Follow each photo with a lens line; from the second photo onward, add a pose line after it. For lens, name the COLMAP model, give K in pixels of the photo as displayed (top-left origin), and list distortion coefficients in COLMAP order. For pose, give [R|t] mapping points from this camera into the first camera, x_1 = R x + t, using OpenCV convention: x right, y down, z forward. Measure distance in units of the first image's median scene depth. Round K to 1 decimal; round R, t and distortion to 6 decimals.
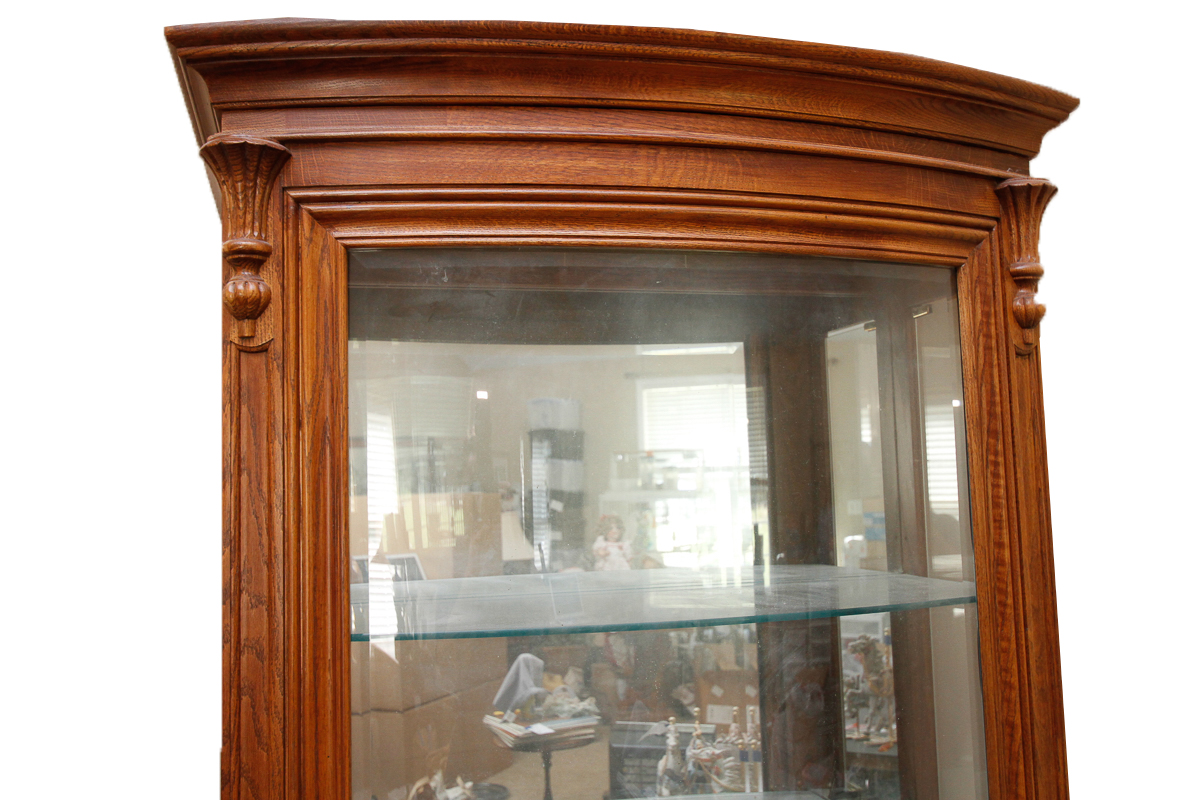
lens RADIAL K [[1083.3, 0, 600.0], [0, 1083.3, 400.0], [0, 0, 1]] dist [-0.000733, 0.006017]
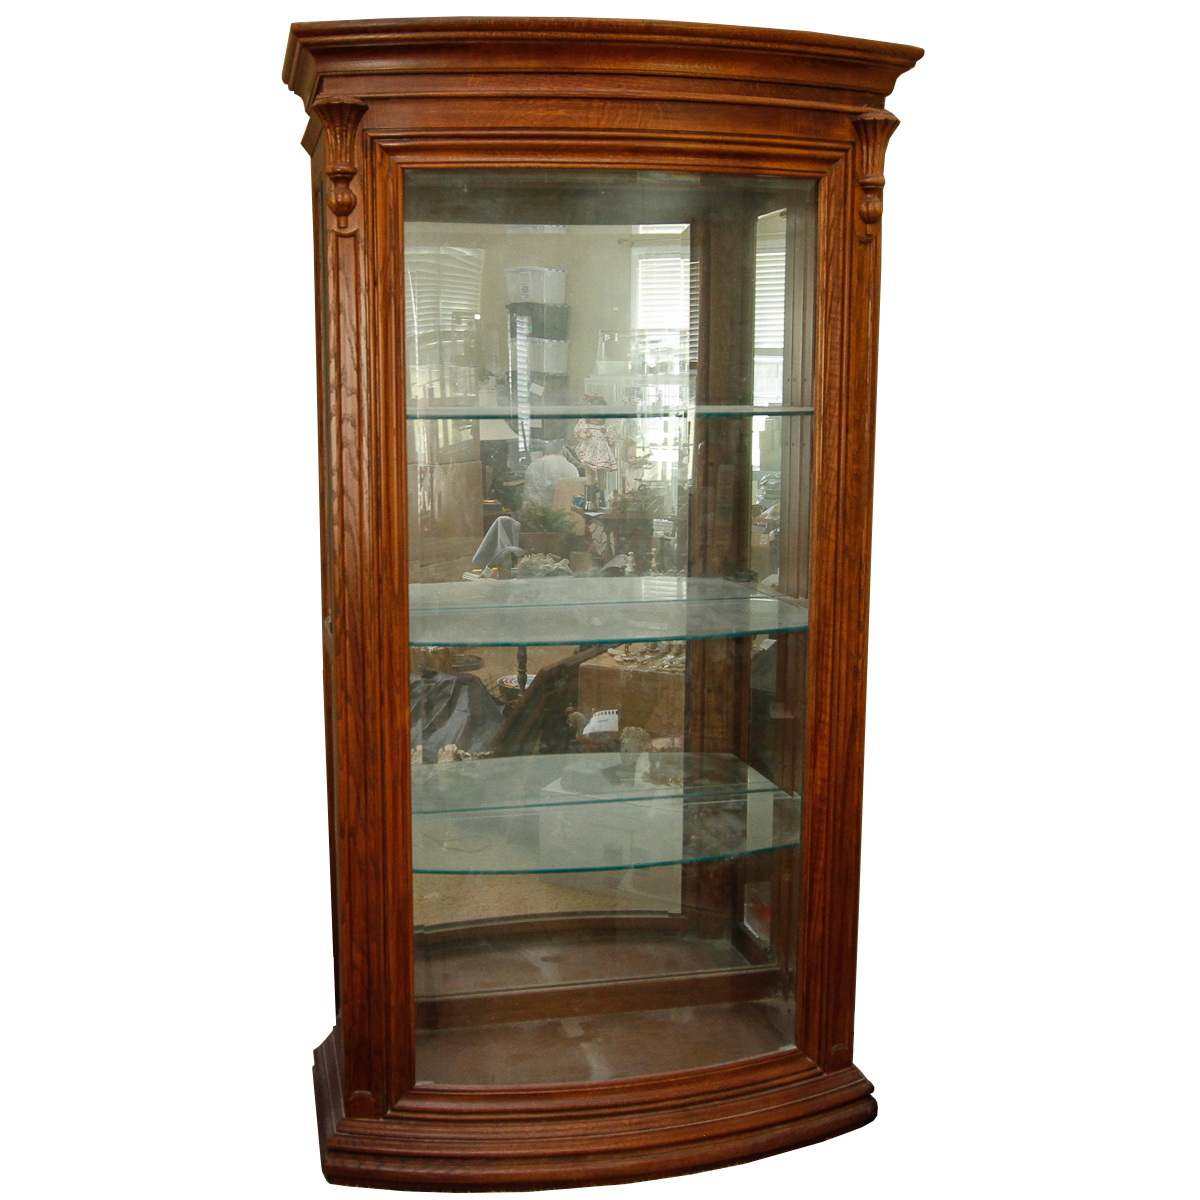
lens RADIAL K [[1326.5, 0, 481.3], [0, 1326.5, 563.4], [0, 0, 1]] dist [-0.021753, 0.041435]
pose [[0.996368, 0.032199, -0.078828, 0.048503], [-0.014318, 0.975920, 0.217657, -0.002508], [0.083938, -0.215738, 0.972837, -0.982739]]
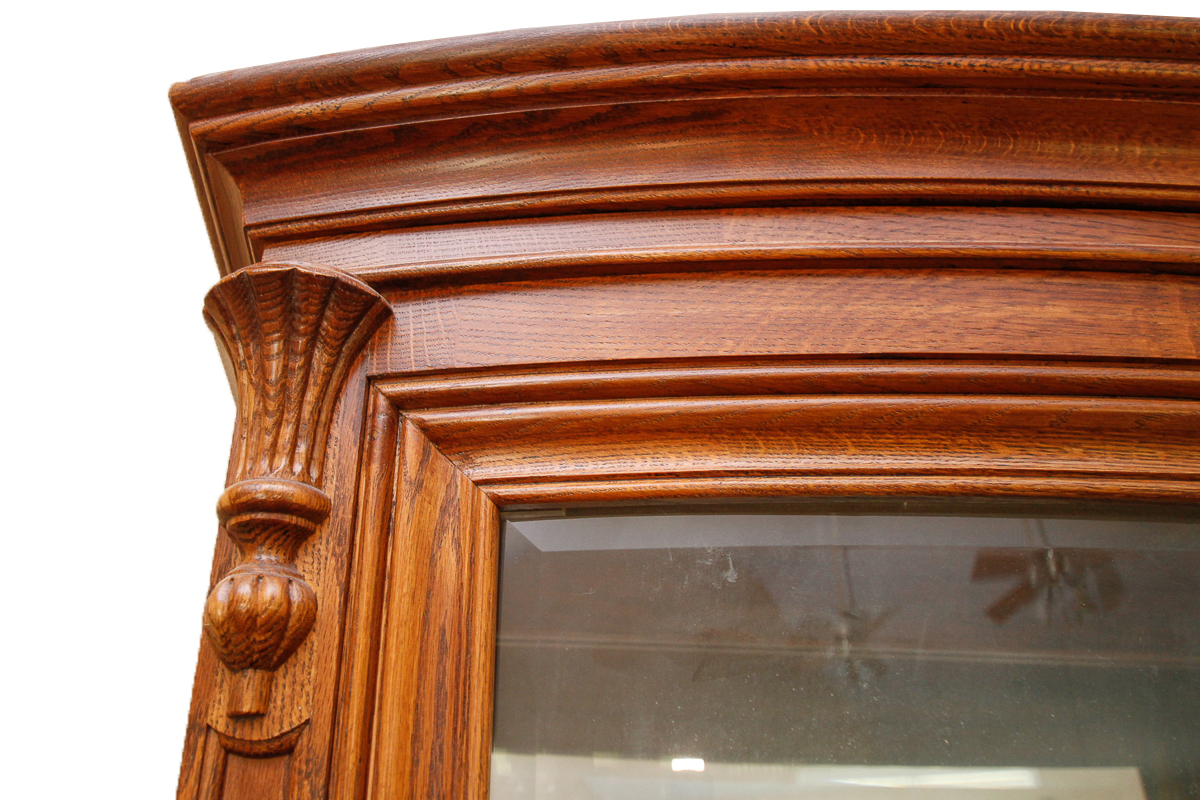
lens RADIAL K [[1053.4, 0, 560.0], [0, 1053.4, 399.1], [0, 0, 1]] dist [0.003704, 0.009372]
pose [[0.989298, -0.032580, -0.142226, -0.149201], [-0.023052, 0.927612, -0.372833, -0.023385], [0.144078, 0.372122, 0.916934, 0.605307]]
